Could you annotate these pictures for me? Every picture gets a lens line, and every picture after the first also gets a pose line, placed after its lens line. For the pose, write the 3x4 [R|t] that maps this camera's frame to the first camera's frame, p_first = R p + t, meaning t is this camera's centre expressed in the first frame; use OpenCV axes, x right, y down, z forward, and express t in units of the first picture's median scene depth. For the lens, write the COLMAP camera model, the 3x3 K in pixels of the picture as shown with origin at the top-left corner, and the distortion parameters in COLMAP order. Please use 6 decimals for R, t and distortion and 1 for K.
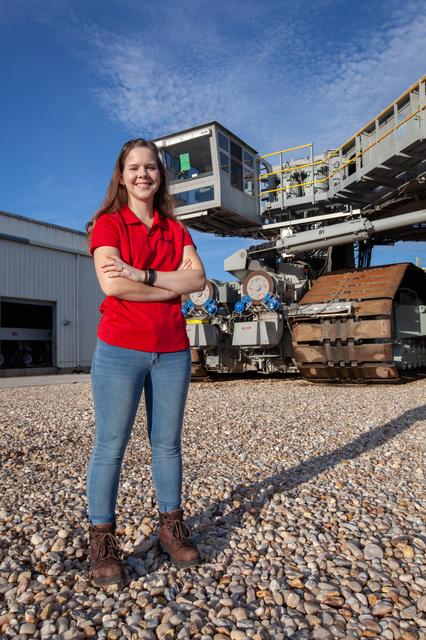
lens RADIAL K [[440.2, 0, 213.0], [0, 440.2, 320.0], [0, 0, 1]] dist [-0.098764, 0.070916]
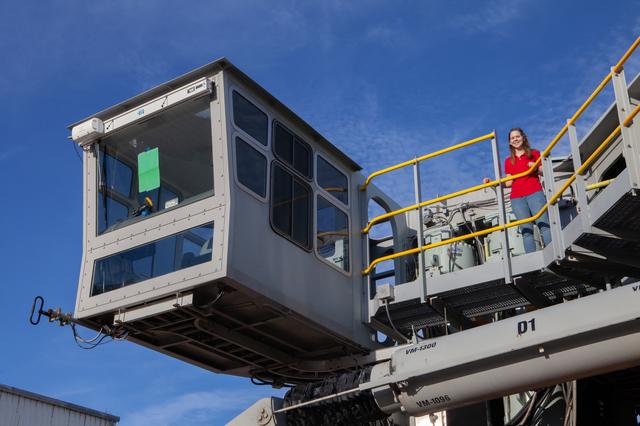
lens RADIAL K [[854.3, 0, 320.0], [0, 854.3, 213.0], [0, 0, 1]] dist [-0.019241, -0.018793]
pose [[0.999637, -0.002210, -0.026849, 0.101096], [-0.009141, 0.909677, -0.415215, -0.030266], [0.025342, 0.415310, 0.909327, 0.359709]]
